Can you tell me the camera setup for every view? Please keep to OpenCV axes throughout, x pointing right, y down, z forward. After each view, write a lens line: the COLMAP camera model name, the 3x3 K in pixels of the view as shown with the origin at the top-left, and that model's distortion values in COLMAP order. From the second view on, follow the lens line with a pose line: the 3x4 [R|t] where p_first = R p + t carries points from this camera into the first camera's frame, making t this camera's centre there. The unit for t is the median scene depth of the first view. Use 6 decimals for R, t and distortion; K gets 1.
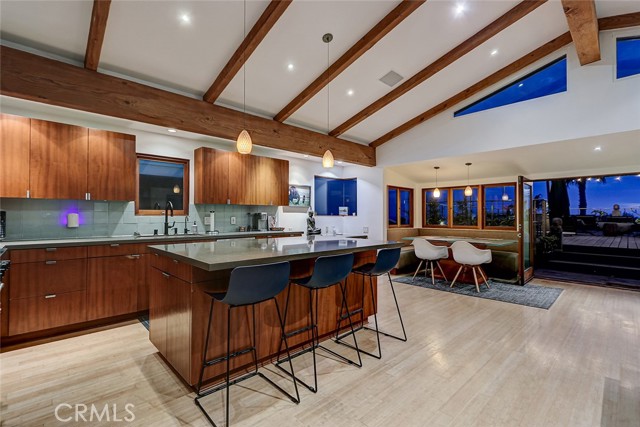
lens RADIAL K [[291.8, 0, 315.5], [0, 291.8, 211.6], [0, 0, 1]] dist [0.005329, -0.003439]
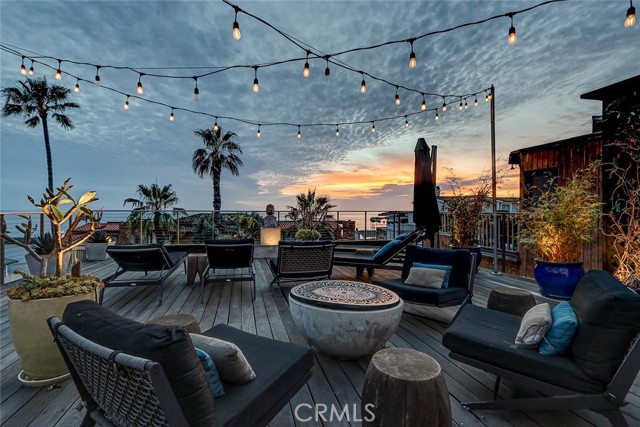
lens RADIAL K [[291.8, 0, 317.8], [0, 291.8, 211.3], [0, 0, 1]] dist [0.005329, -0.003439]
pose [[0.480243, -0.011533, 0.877060, 1.625789], [-0.013306, 0.999703, 0.020432, -0.074861], [-0.877035, -0.021483, 0.479946, 1.765183]]
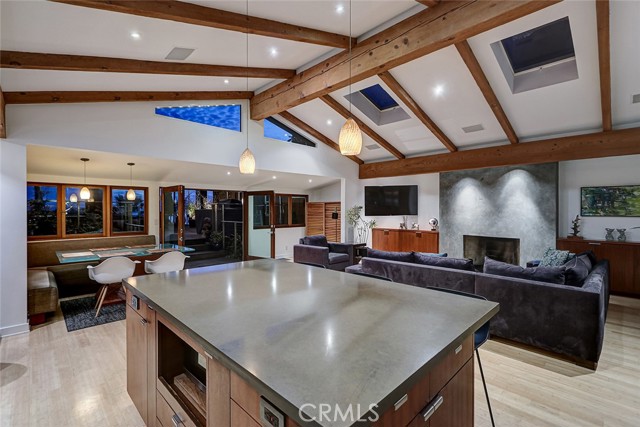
lens RADIAL K [[291.8, 0, 315.7], [0, 291.8, 211.2], [0, 0, 1]] dist [0.005329, -0.003439]
pose [[-0.022409, -0.008176, 0.999715, -0.364857], [-0.013797, 0.999874, 0.007868, -0.034694], [-0.999654, -0.013617, -0.022519, 0.453308]]
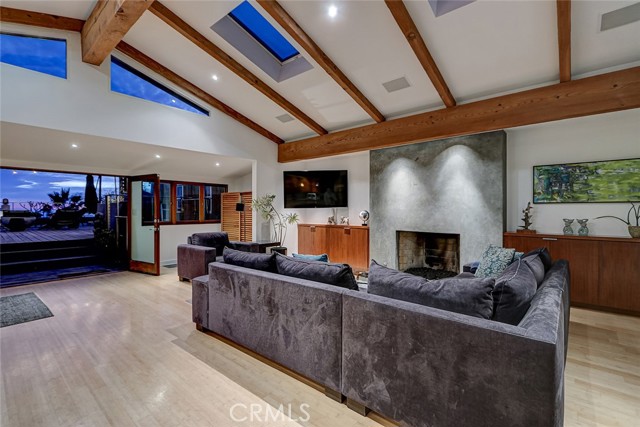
lens RADIAL K [[291.8, 0, 315.6], [0, 291.8, 211.5], [0, 0, 1]] dist [0.005329, -0.003439]
pose [[-0.104924, -0.005777, 0.994463, -0.112849], [-0.013995, 0.999893, 0.004332, 0.000071], [-0.994382, -0.013463, -0.104993, 0.196102]]
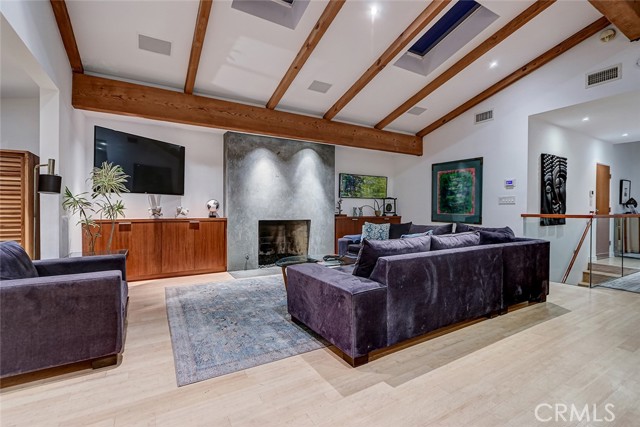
lens RADIAL K [[291.8, 0, 314.8], [0, 291.8, 212.6], [0, 0, 1]] dist [0.005329, -0.003439]
pose [[-0.974600, -0.008738, 0.223784, 0.383011], [-0.008648, 0.999962, 0.001384, 0.032089], [-0.223788, -0.000587, -0.974638, 0.682299]]
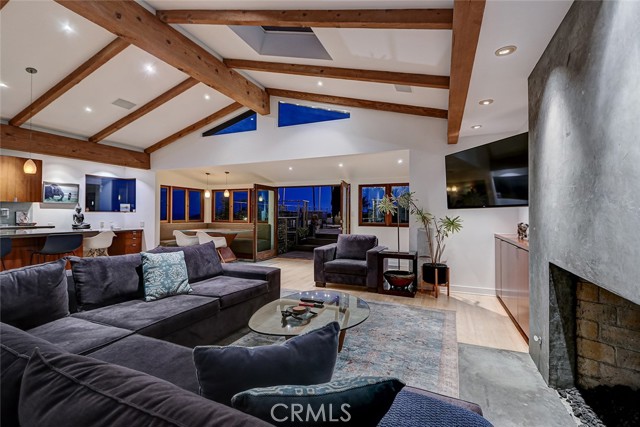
lens RADIAL K [[291.8, 0, 314.8], [0, 291.8, 209.2], [0, 0, 1]] dist [0.005329, -0.003439]
pose [[0.915622, 0.007679, 0.401967, 0.354681], [-0.007916, 0.999968, -0.001070, -0.001448], [-0.401962, -0.002202, 0.915654, -0.347517]]
